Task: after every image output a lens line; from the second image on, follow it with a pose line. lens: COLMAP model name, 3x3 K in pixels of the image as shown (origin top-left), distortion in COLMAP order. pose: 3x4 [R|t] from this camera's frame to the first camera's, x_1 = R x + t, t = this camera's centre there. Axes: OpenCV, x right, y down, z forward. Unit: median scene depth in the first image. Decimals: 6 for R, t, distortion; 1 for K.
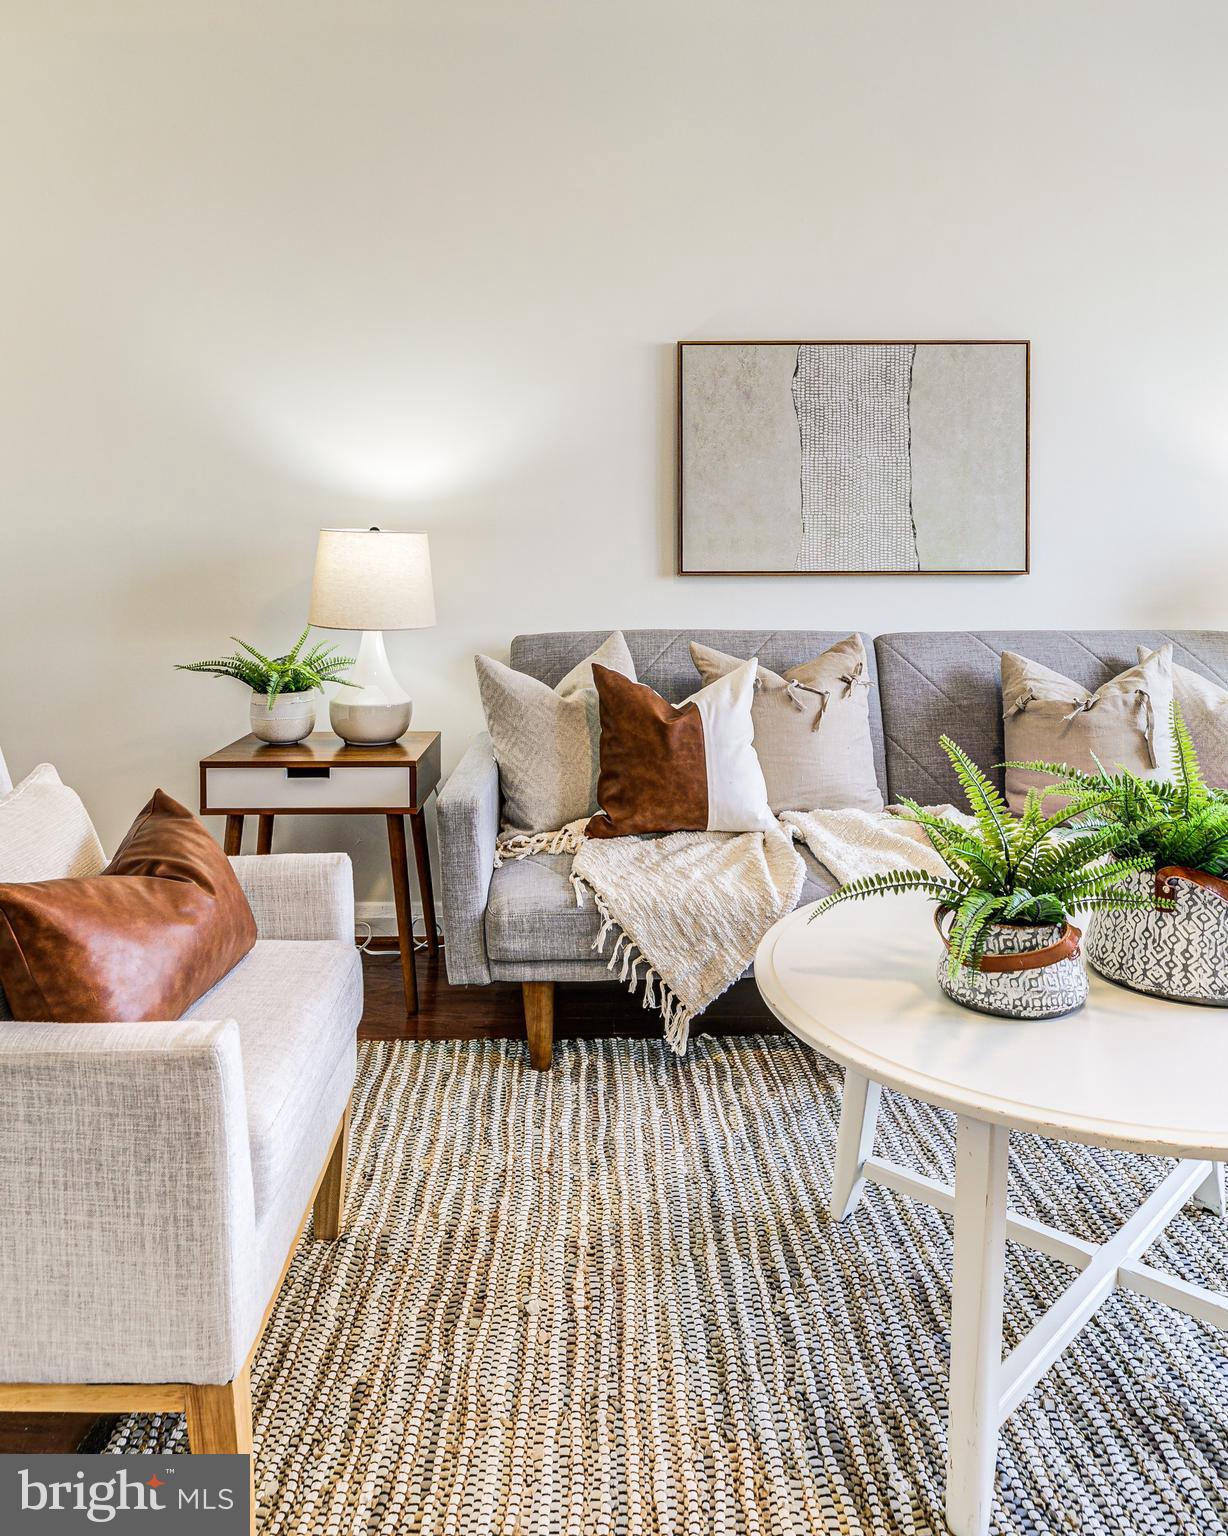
lens RADIAL K [[1209.6, 0, 604.6], [0, 1209.6, 539.6], [0, 0, 1]] dist [0.004324, -0.001733]
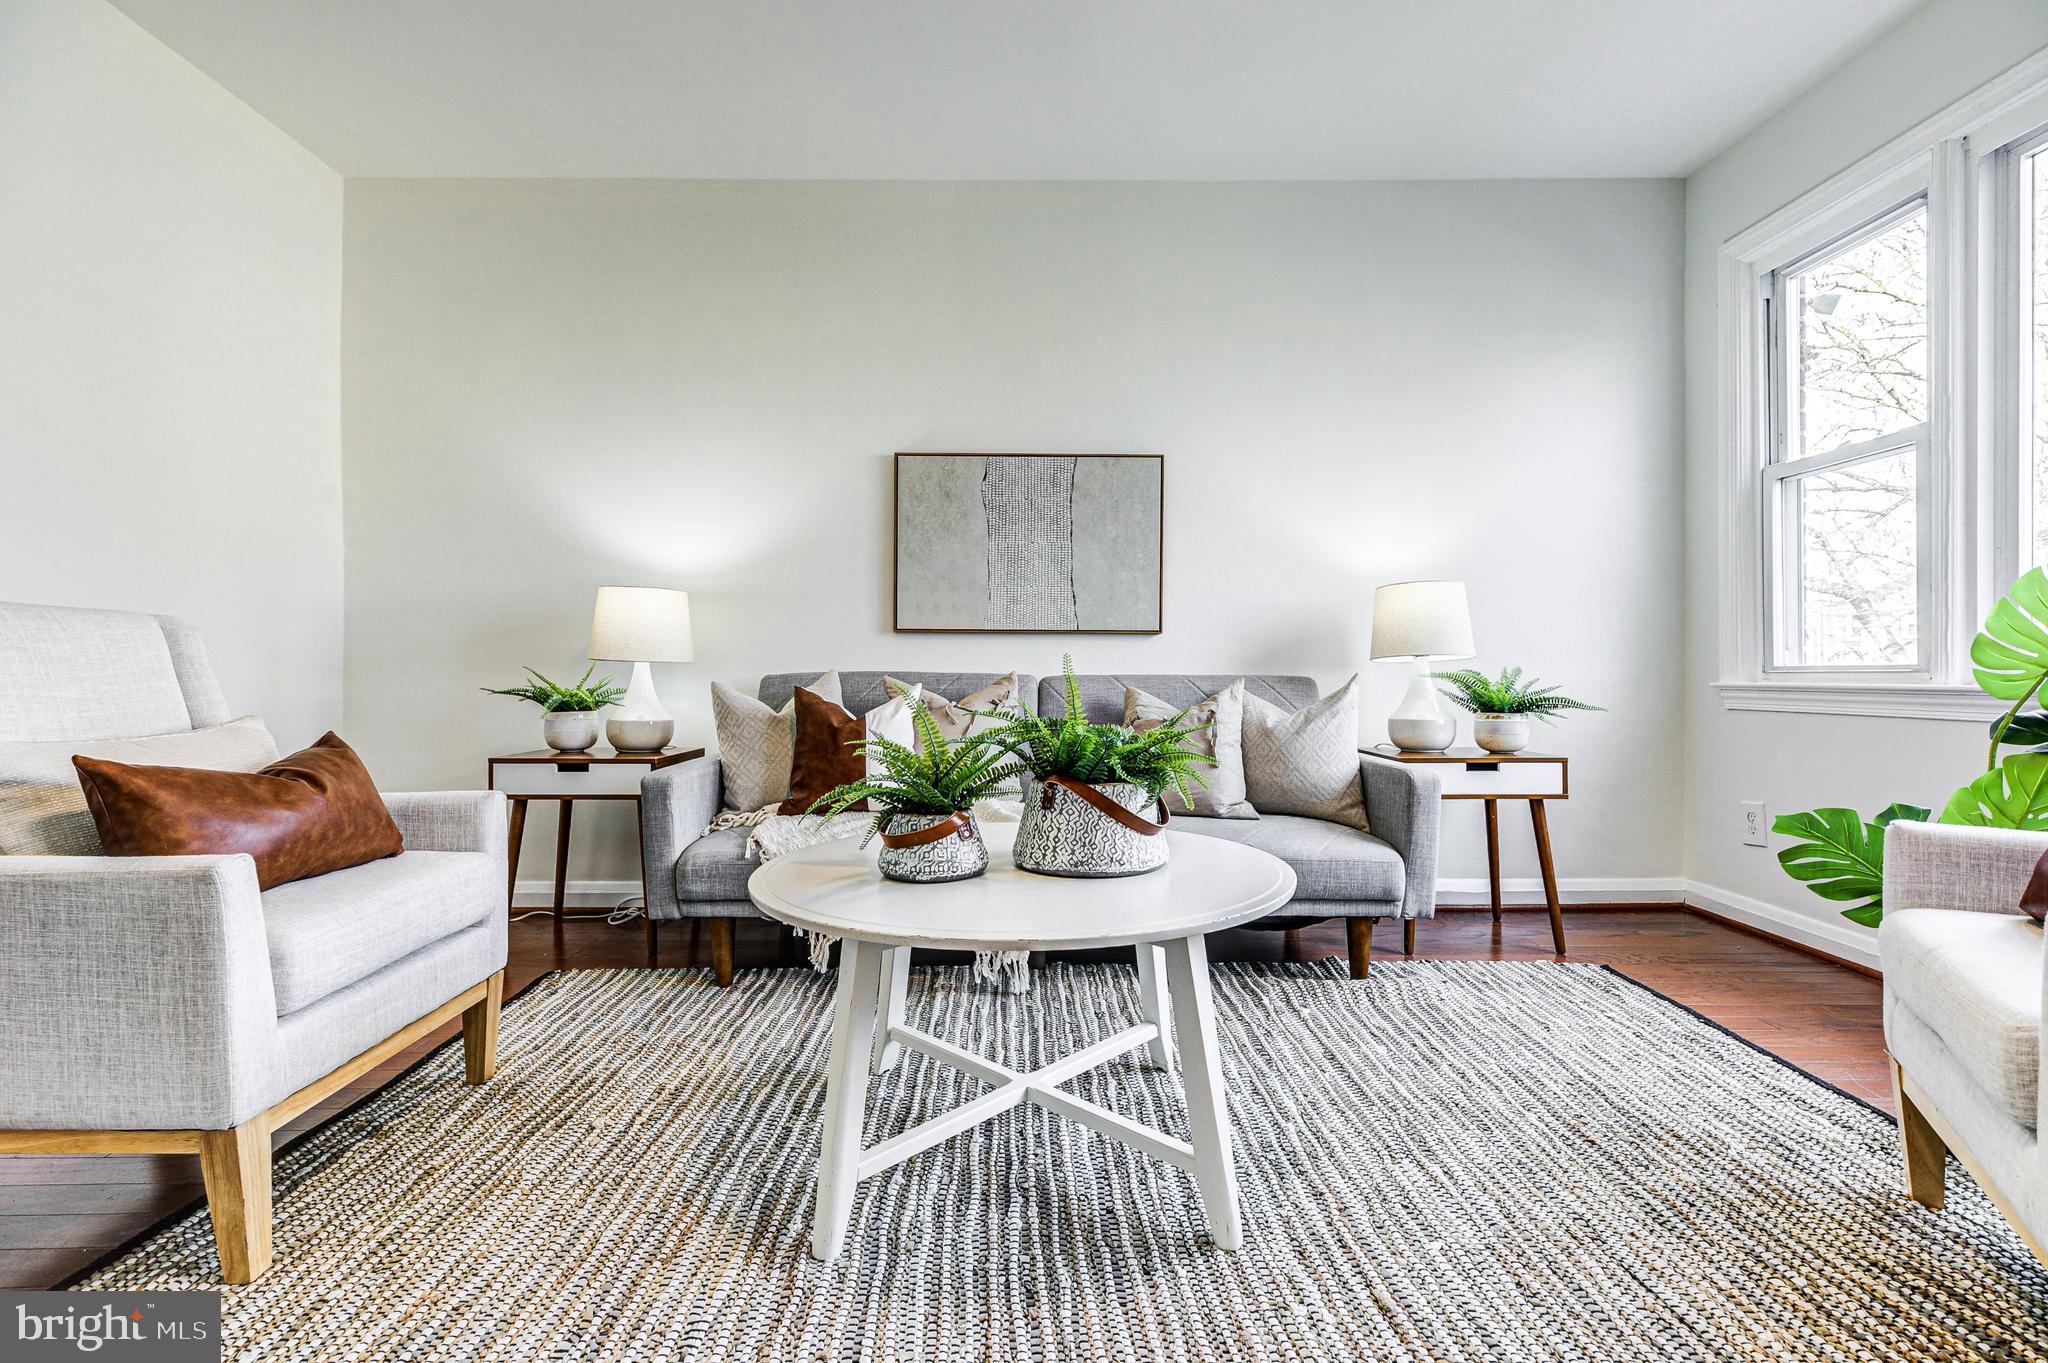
lens RADIAL K [[934.3, 0, 1036.7], [0, 934.3, 670.8], [0, 0, 1]] dist [0.011229, 0.000445]
pose [[0.999950, 0.008584, 0.005065, 0.283150], [-0.008553, 0.999945, -0.006097, 0.102829], [-0.005117, 0.006054, 0.999969, -0.014287]]
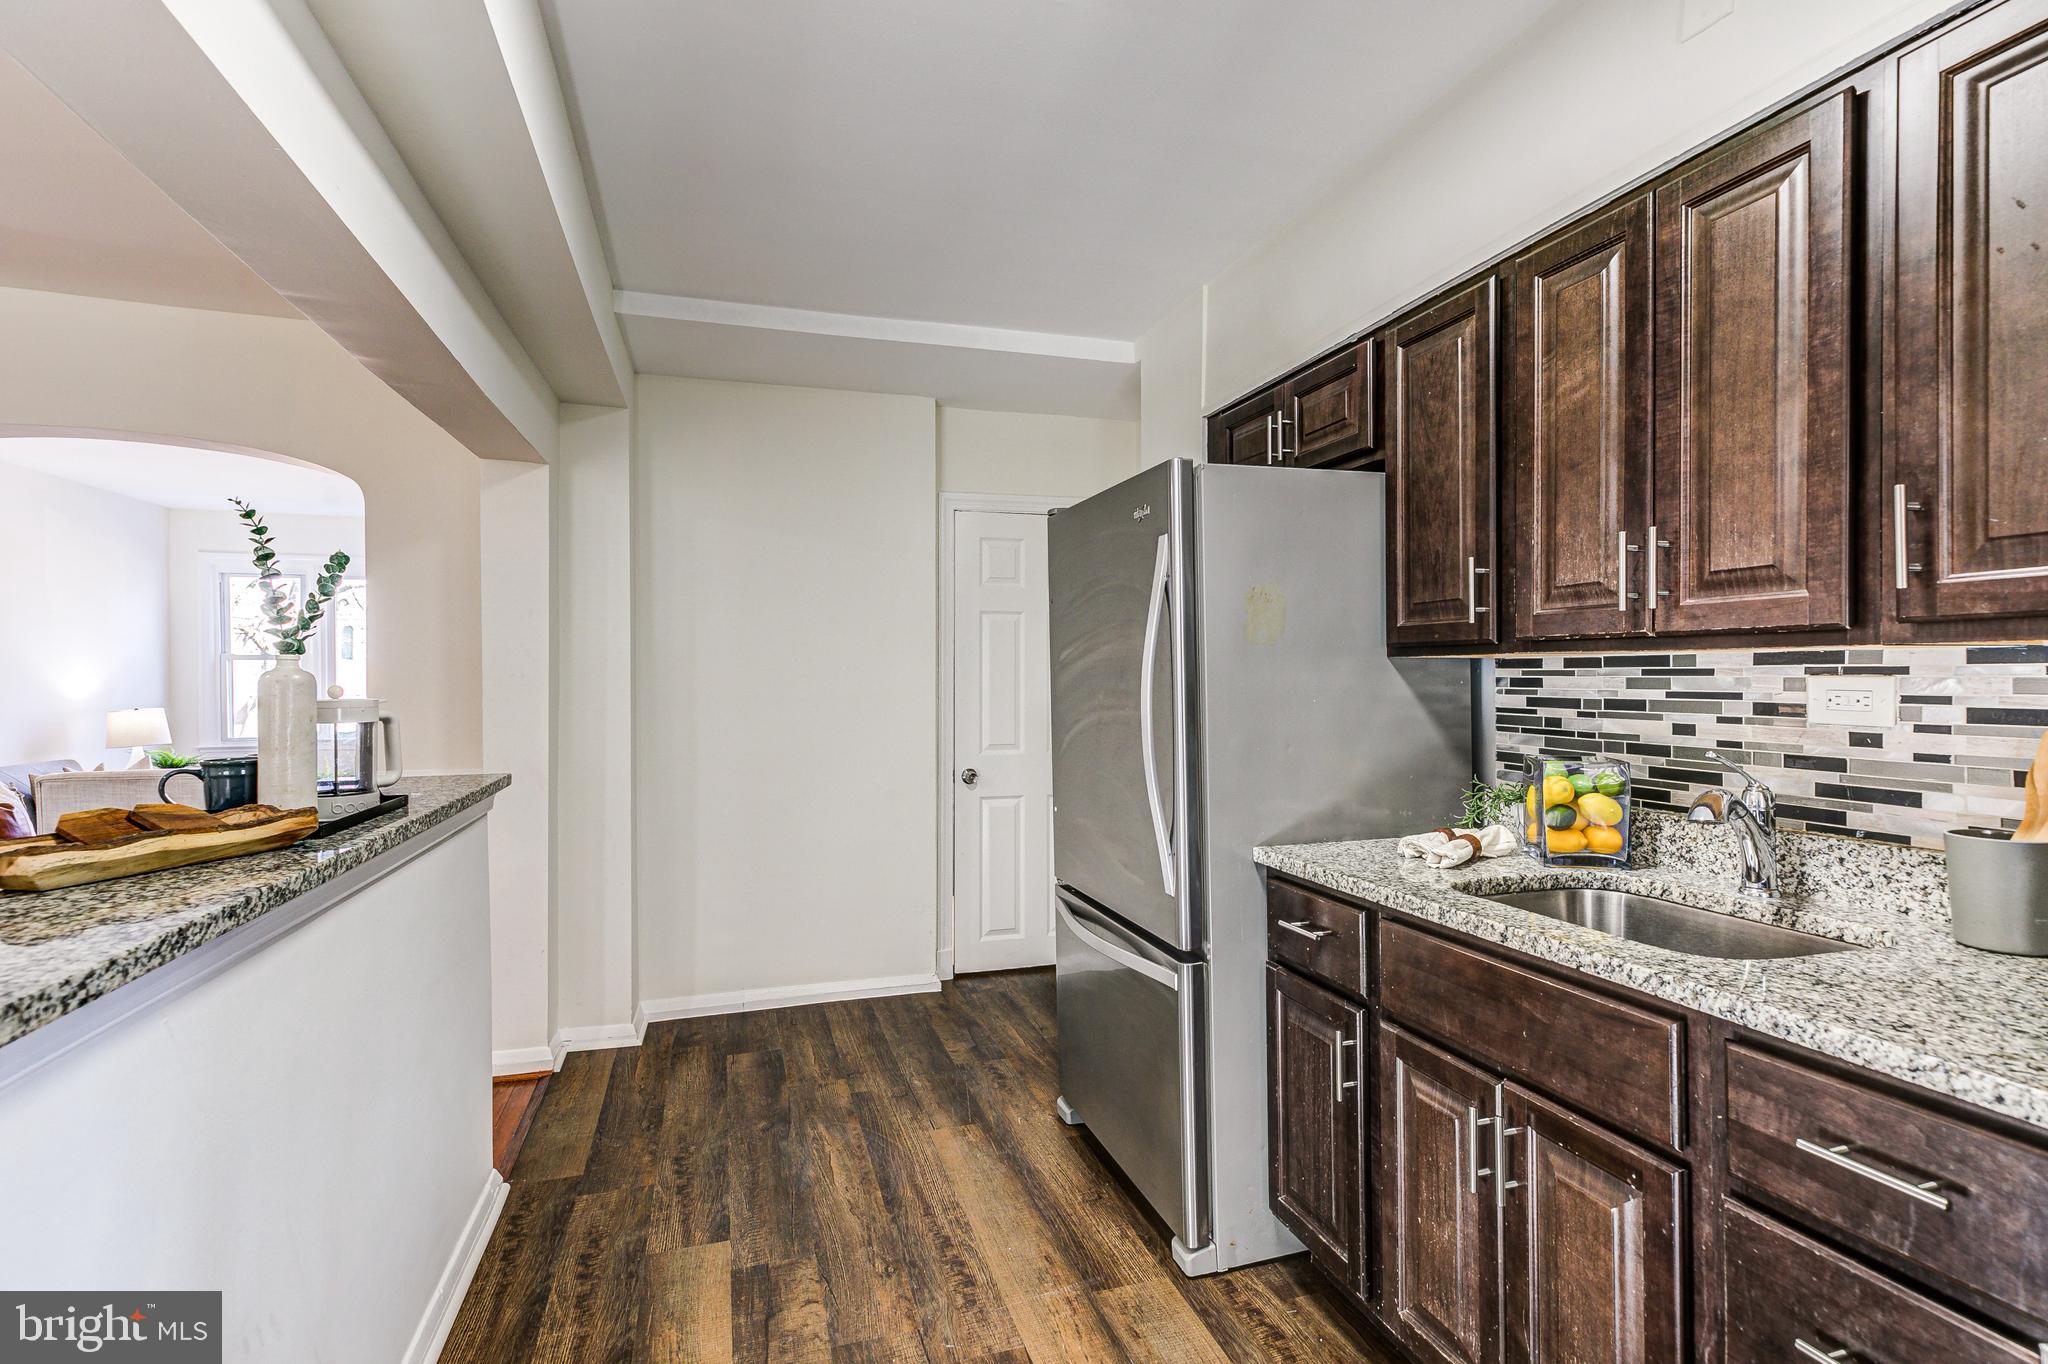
lens RADIAL K [[976.8, 0, 1031.2], [0, 976.8, 674.6], [0, 0, 1]] dist [0.020164, -0.001961]
pose [[-0.297617, 0.009339, 0.954640, -2.479246], [0.009829, 0.999929, -0.006718, -0.074600], [-0.954635, 0.007384, -0.297687, -0.275622]]
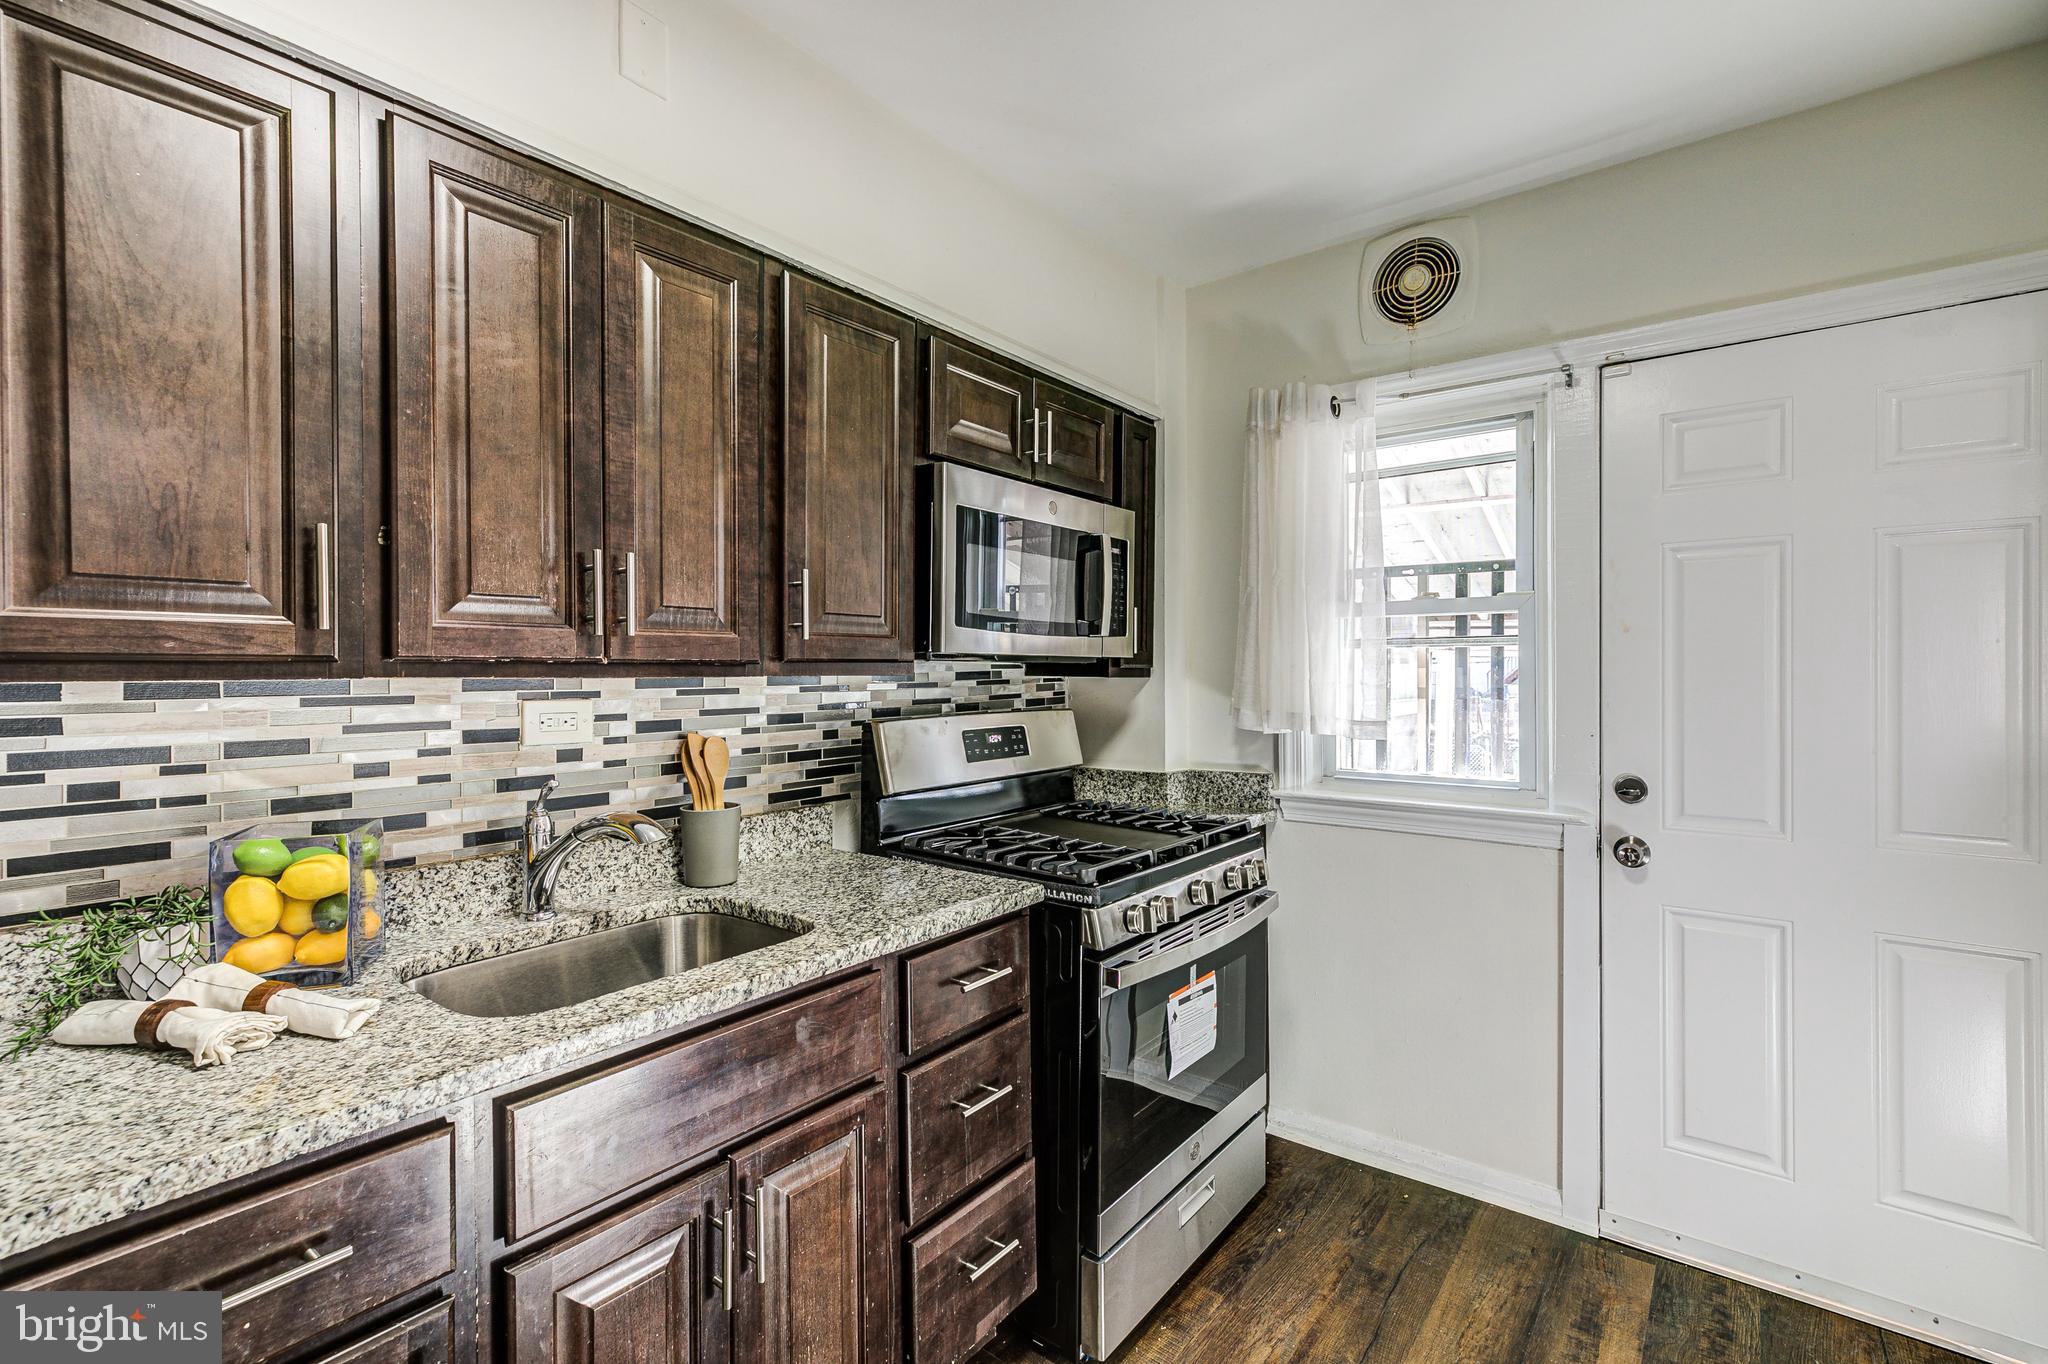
lens RADIAL K [[934.3, 0, 1037.3], [0, 934.3, 678.1], [0, 0, 1]] dist [0.011229, 0.000445]
pose [[-0.613320, 0.017906, -0.789632, -1.642316], [0.005637, 0.999817, 0.018294, -0.101131], [0.789814, 0.006769, -0.613308, -0.280637]]
